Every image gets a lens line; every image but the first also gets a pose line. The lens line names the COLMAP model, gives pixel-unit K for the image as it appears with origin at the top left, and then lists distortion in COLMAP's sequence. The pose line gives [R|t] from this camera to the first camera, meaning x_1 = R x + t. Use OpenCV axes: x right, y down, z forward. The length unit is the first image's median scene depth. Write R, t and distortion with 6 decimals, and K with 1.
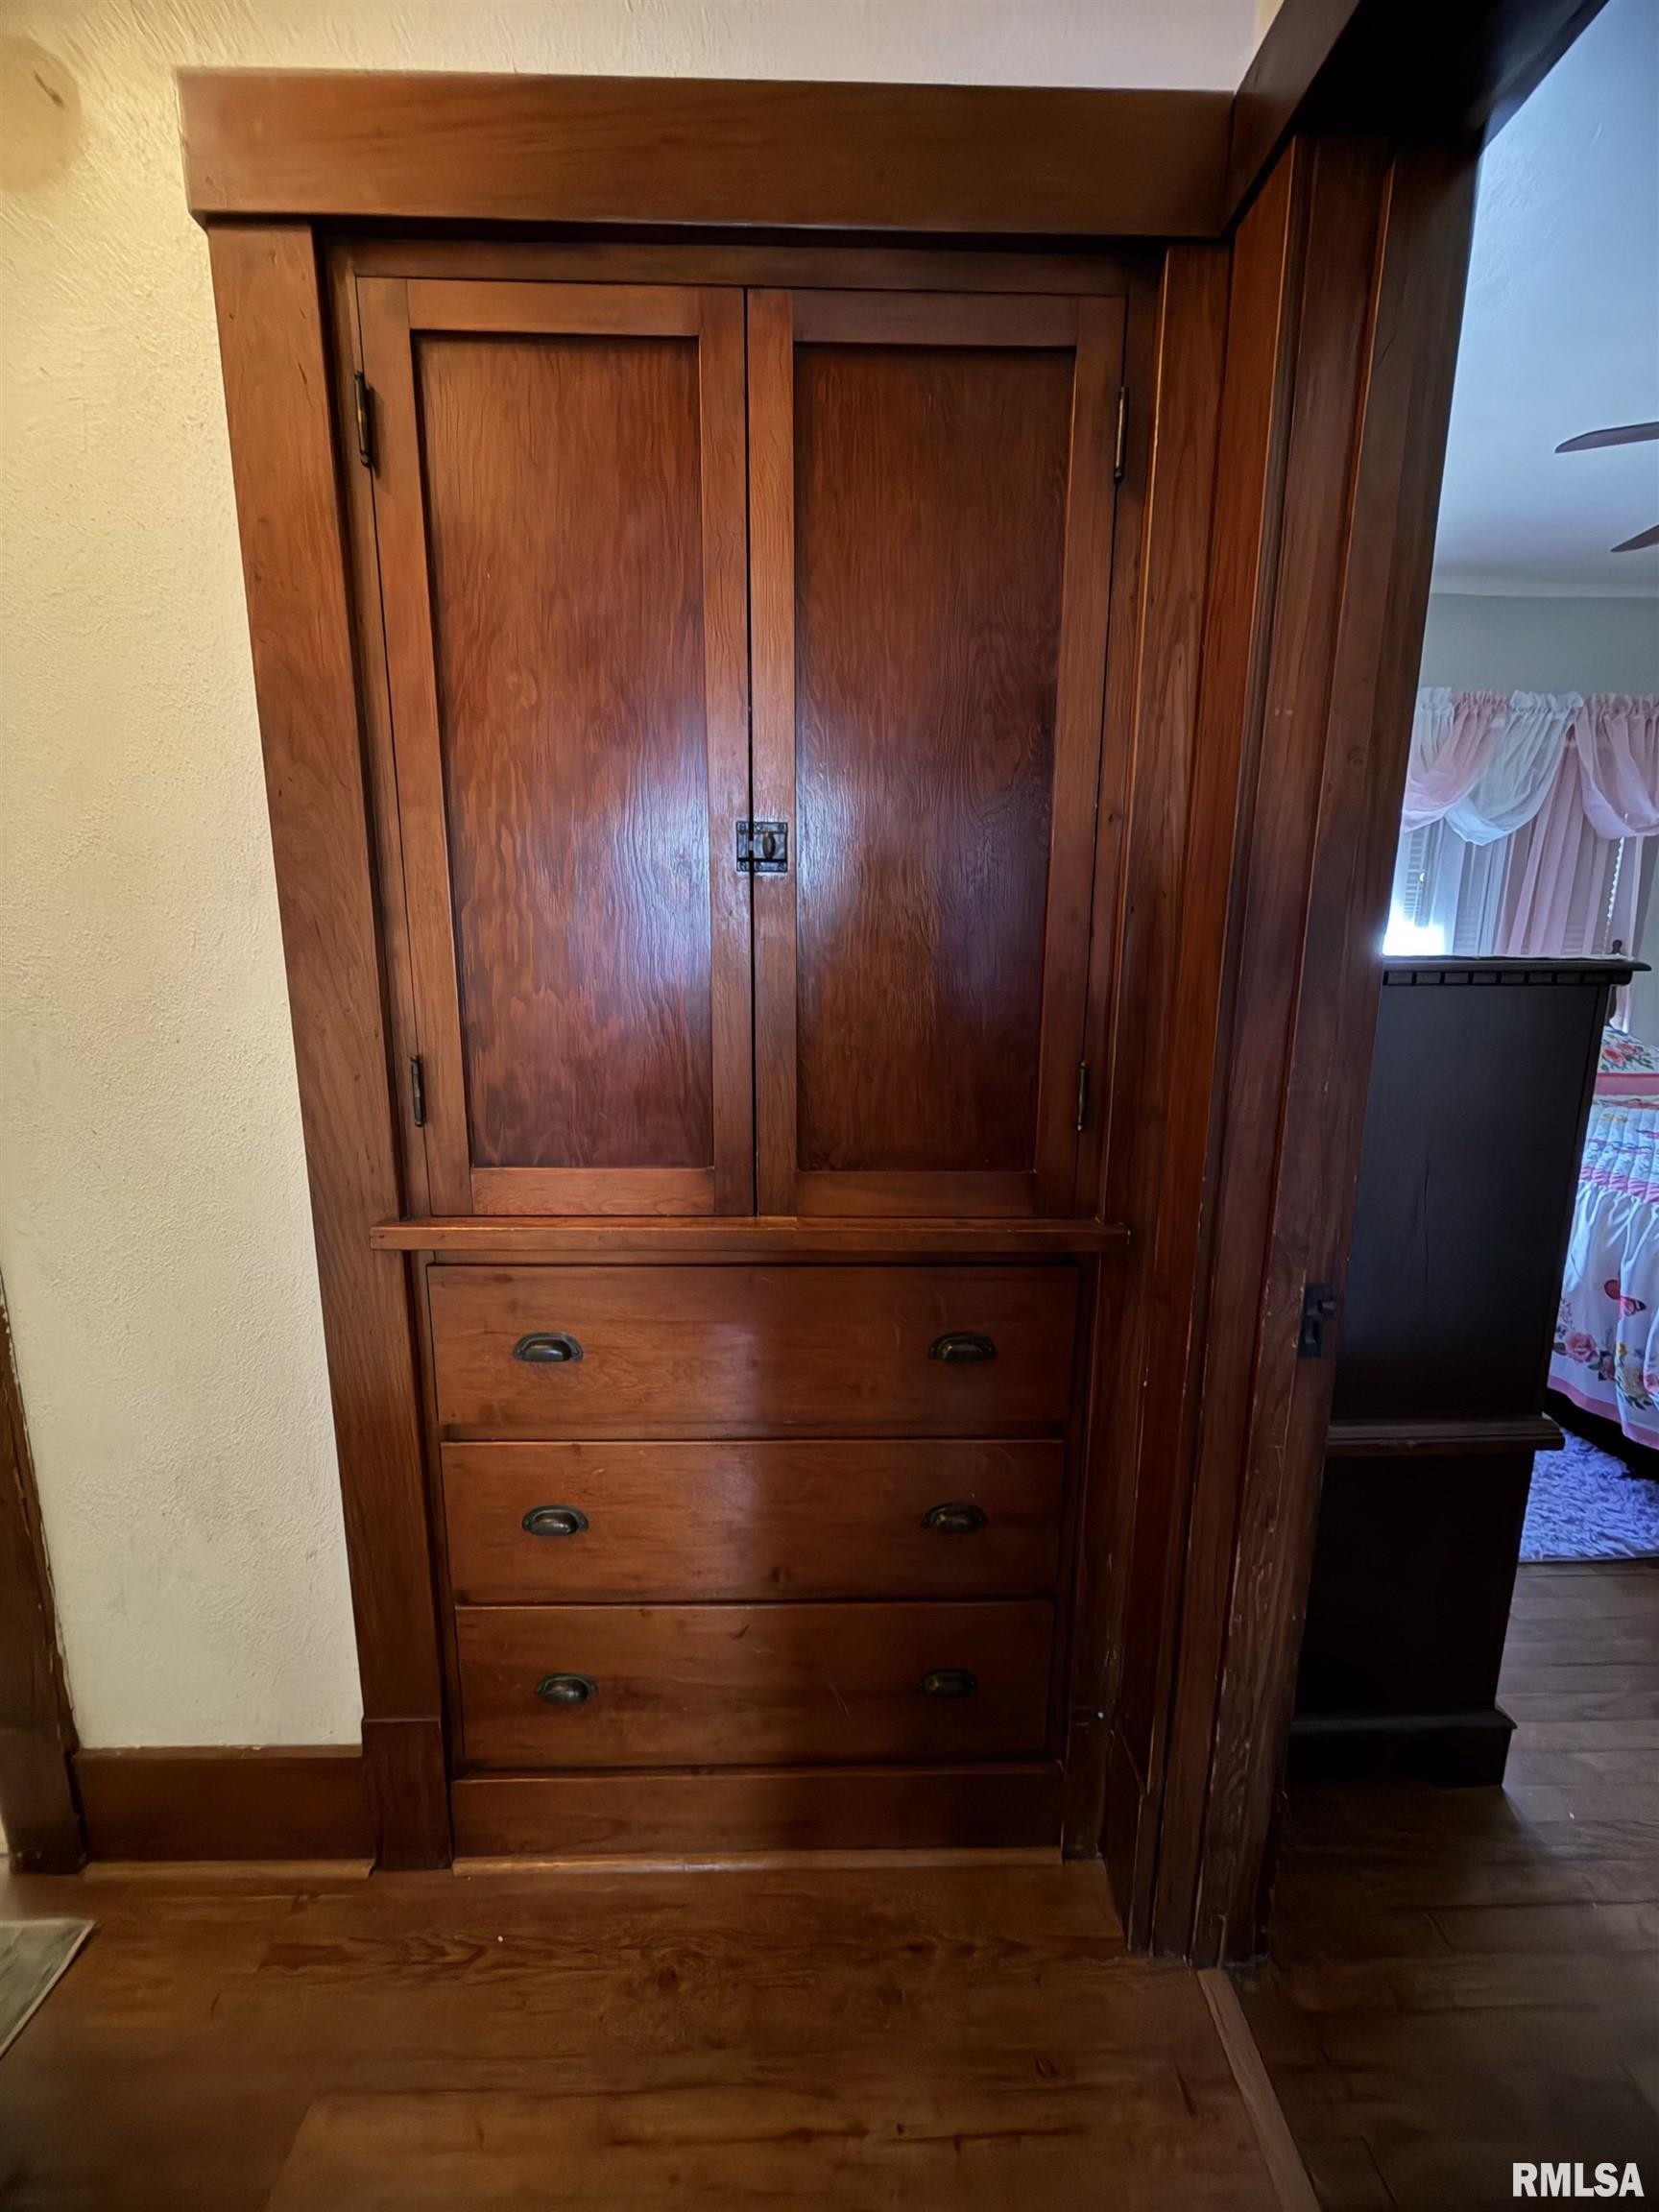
lens RADIAL K [[875.7, 0, 830.7], [0, 875.7, 1109.0], [0, 0, 1]] dist [-0.002442, -0.000207]
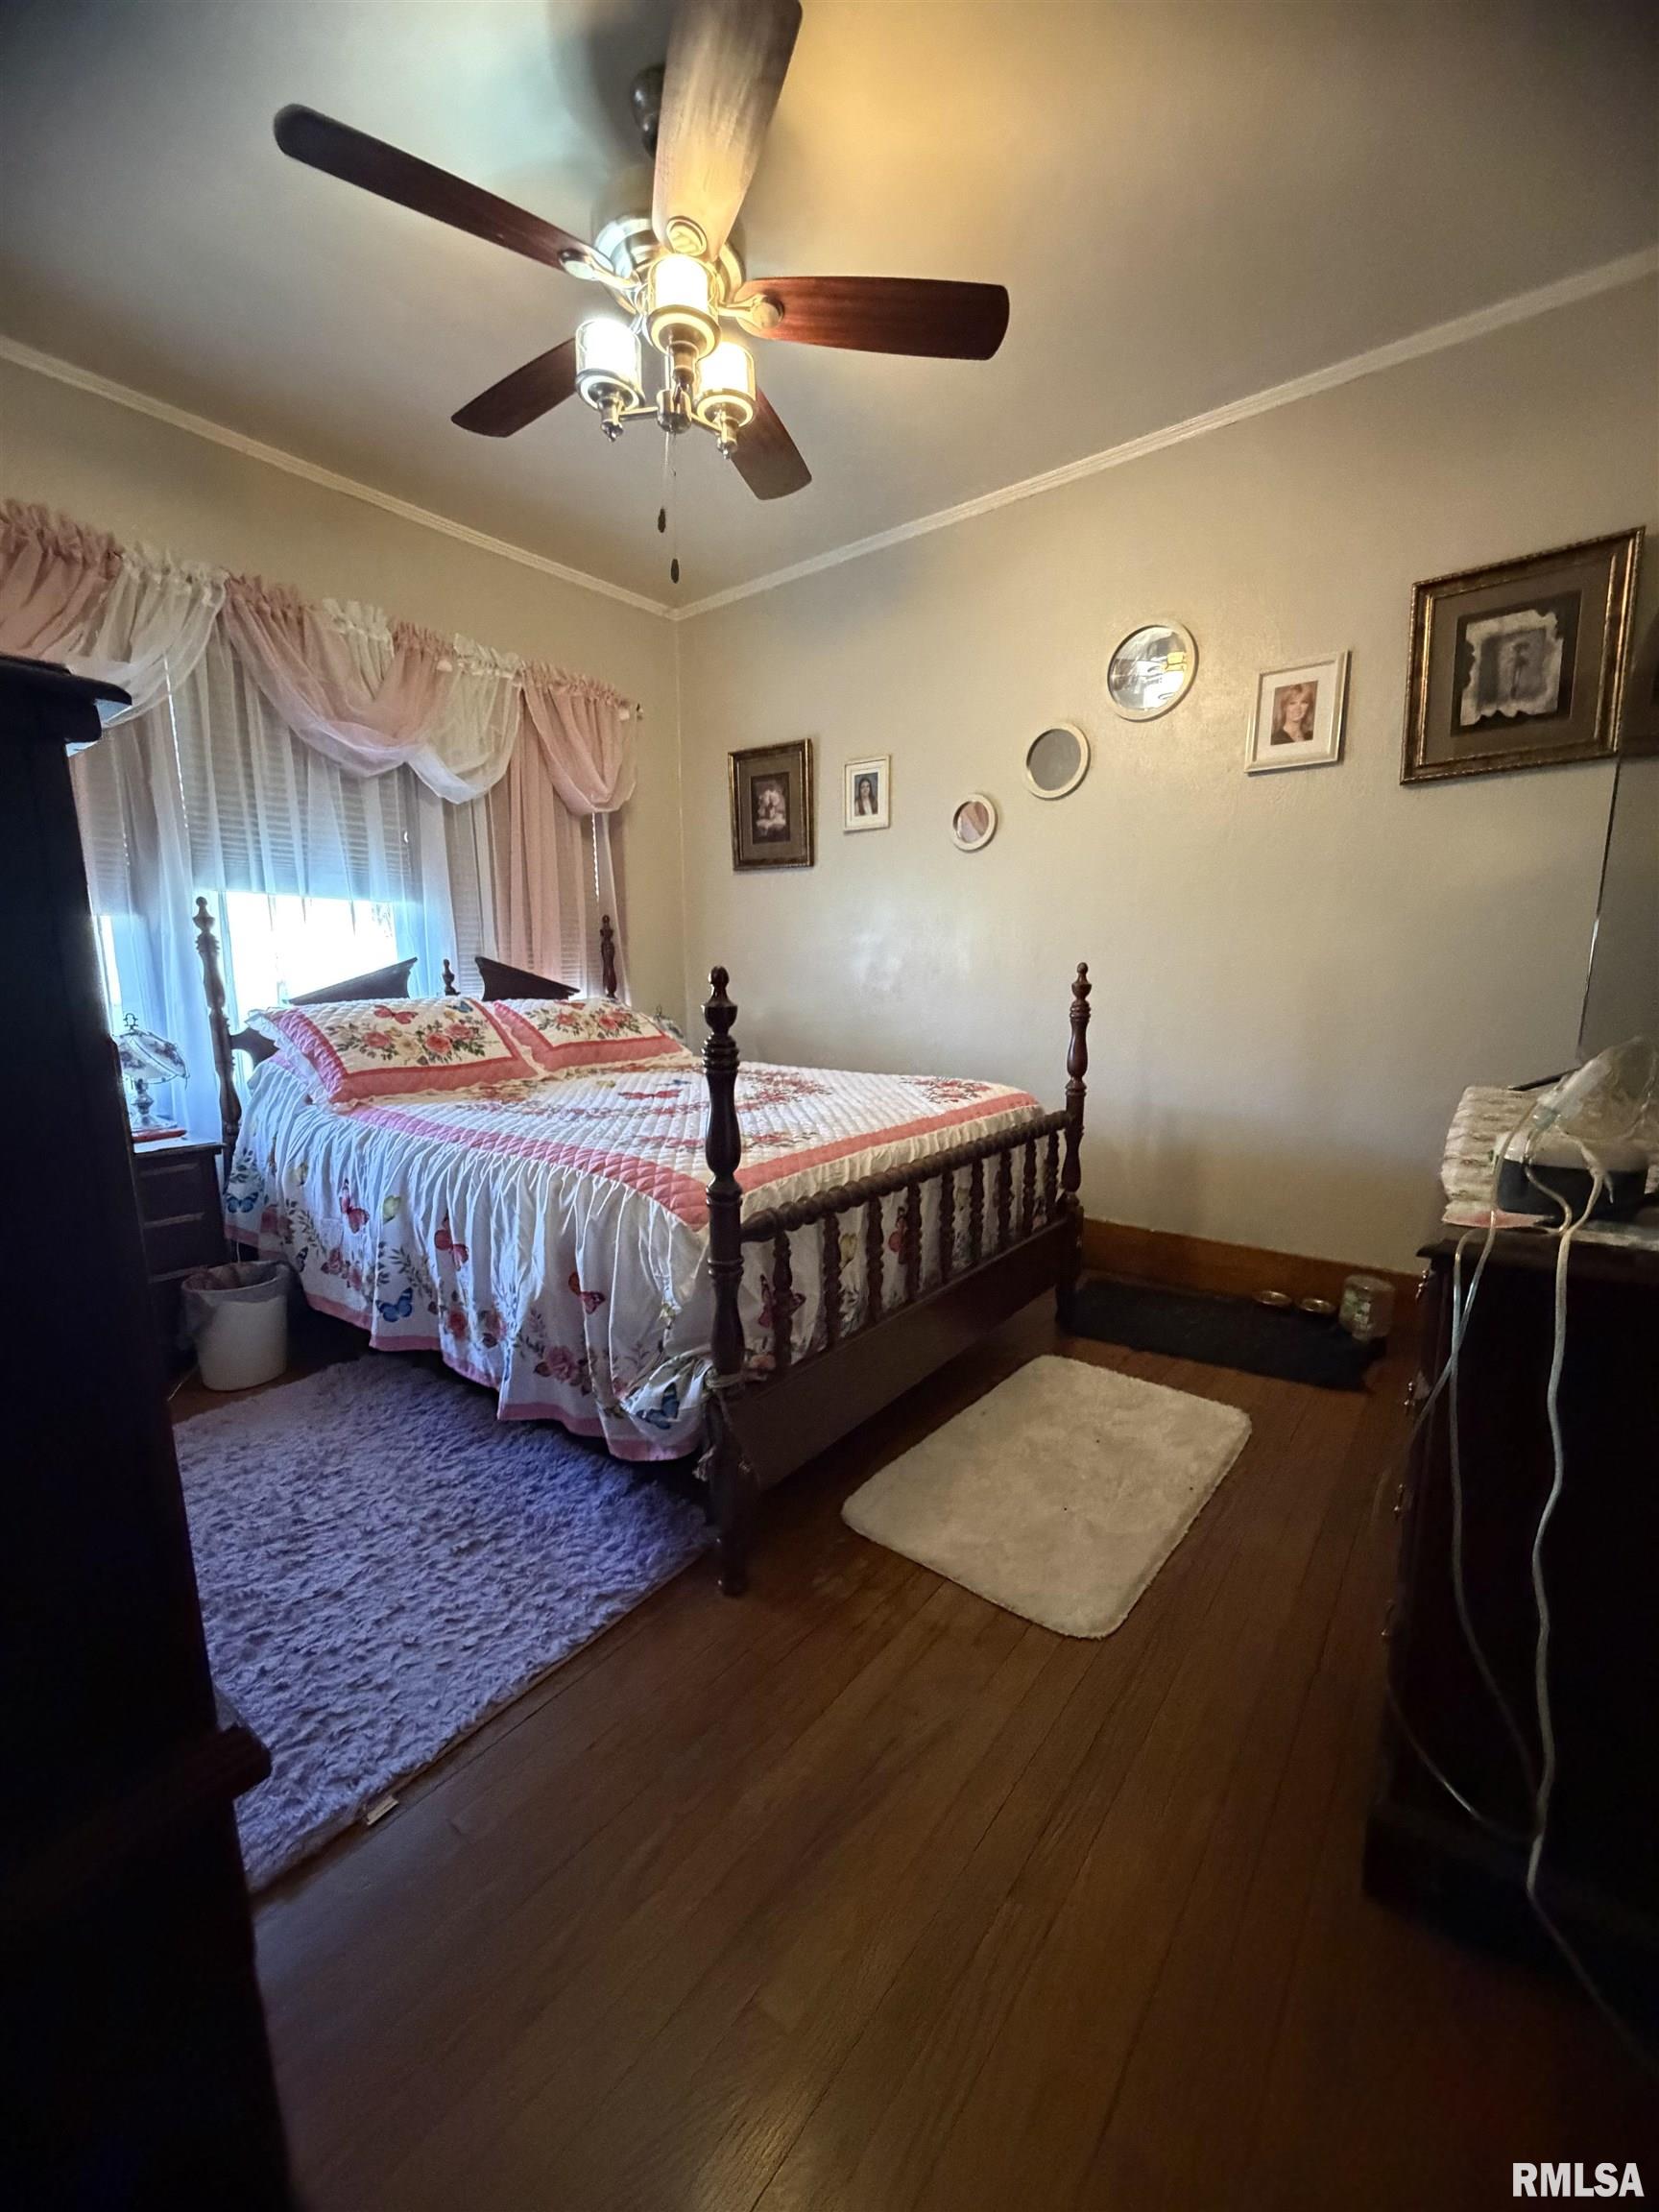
lens RADIAL K [[875.7, 0, 830.4], [0, 875.7, 1099.0], [0, 0, 1]] dist [-0.002442, -0.000207]
pose [[0.631968, -0.131397, 0.763774, 0.289801], [0.156634, 0.986840, 0.040169, 0.024591], [-0.759001, 0.094247, 0.644233, 0.175262]]
